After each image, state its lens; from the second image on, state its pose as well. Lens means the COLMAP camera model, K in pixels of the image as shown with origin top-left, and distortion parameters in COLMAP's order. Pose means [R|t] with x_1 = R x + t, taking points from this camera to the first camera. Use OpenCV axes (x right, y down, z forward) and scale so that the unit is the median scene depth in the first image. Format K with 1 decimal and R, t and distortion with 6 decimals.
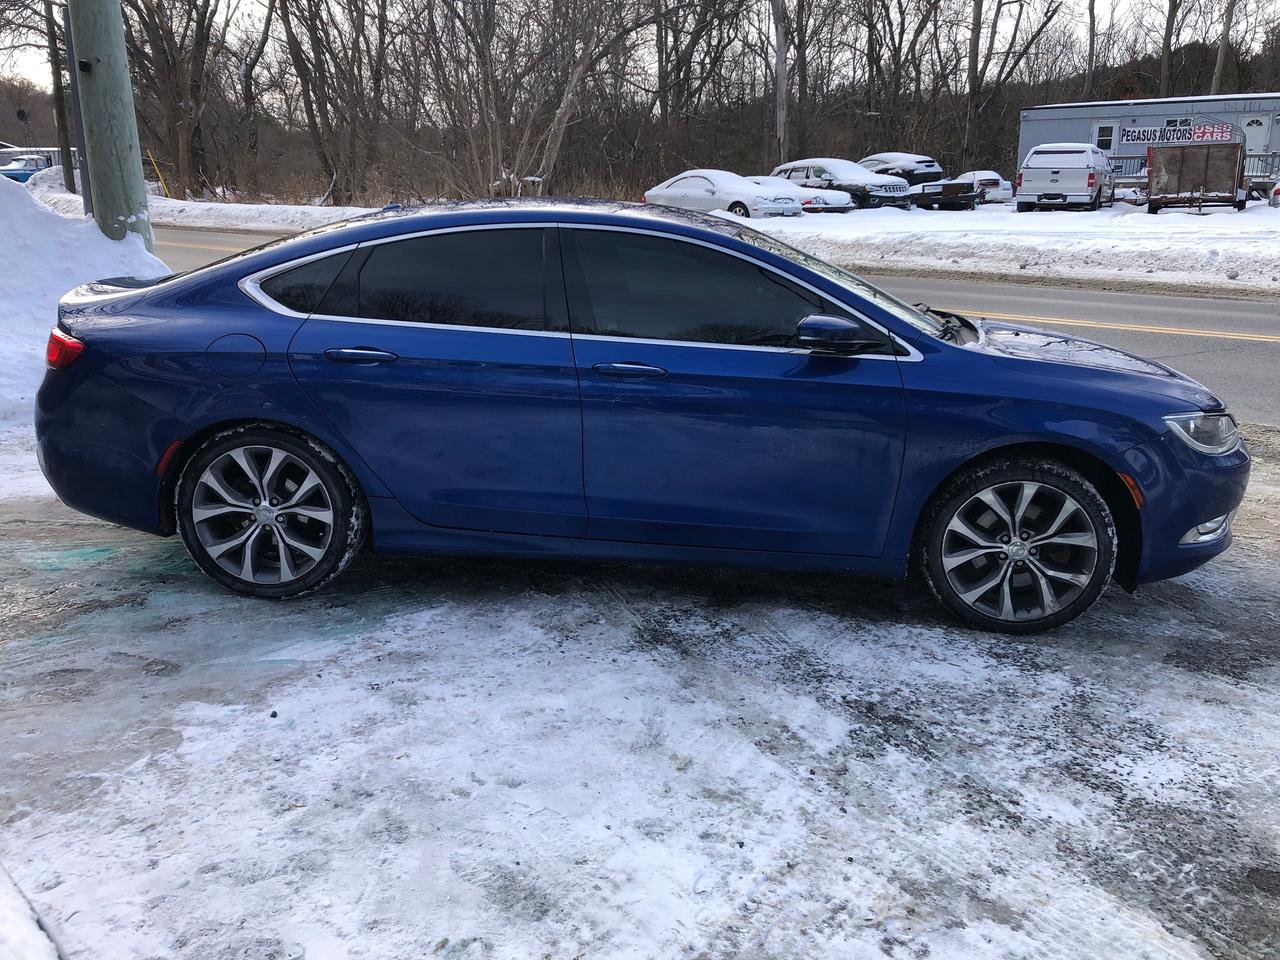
lens RADIAL K [[1034.1, 0, 637.1], [0, 1034.1, 466.4], [0, 0, 1]] dist [0.023693, -0.013890]
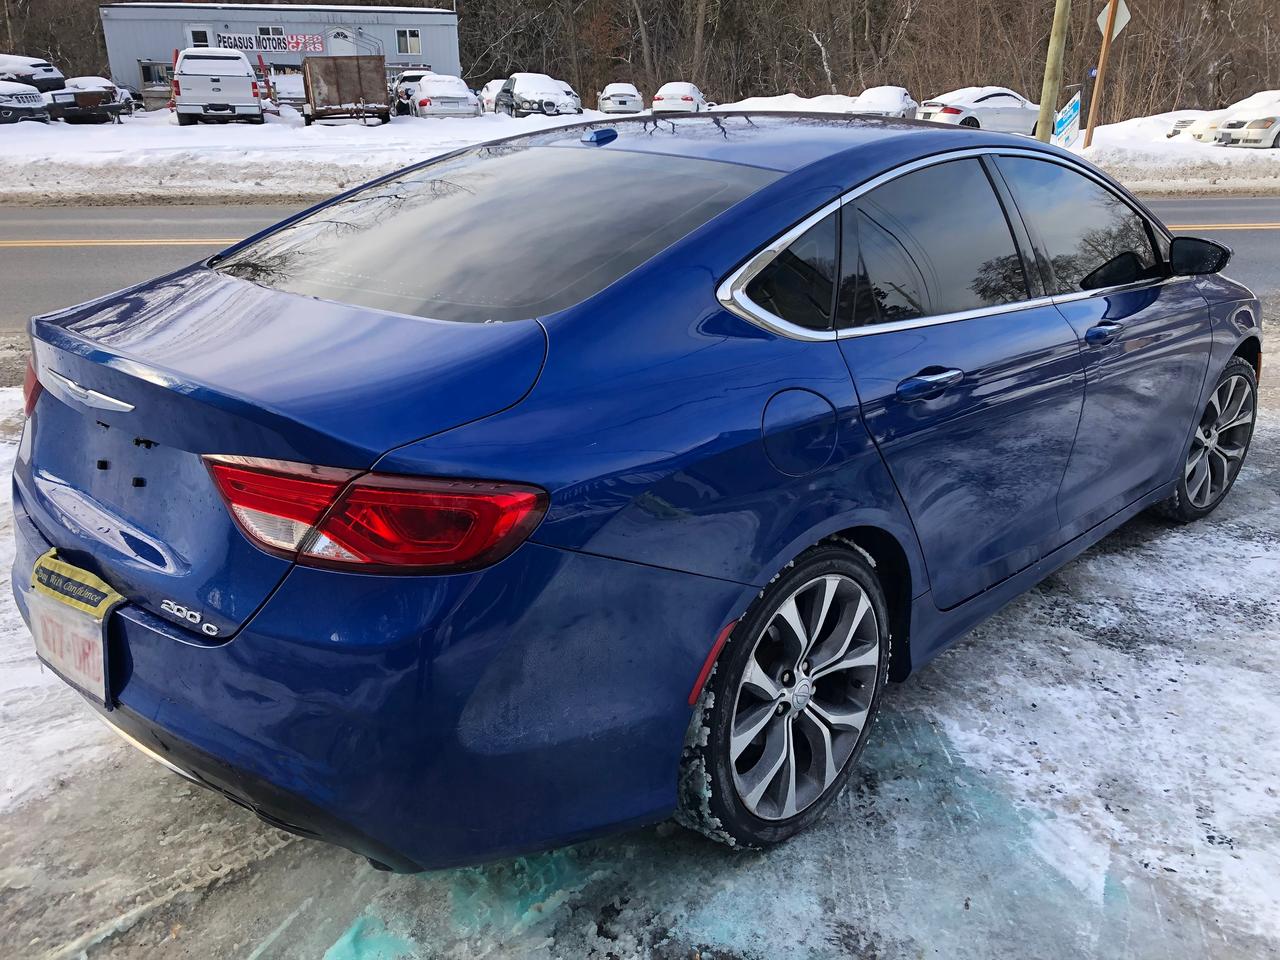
lens RADIAL K [[1034.1, 0, 641.1], [0, 1034.1, 492.6], [0, 0, 1]] dist [0.023693, -0.013890]
pose [[0.654387, -0.269349, 0.706561, -0.104925], [0.197058, 0.962866, 0.184548, -0.024311], [-0.730031, 0.018468, 0.683164, 0.090068]]
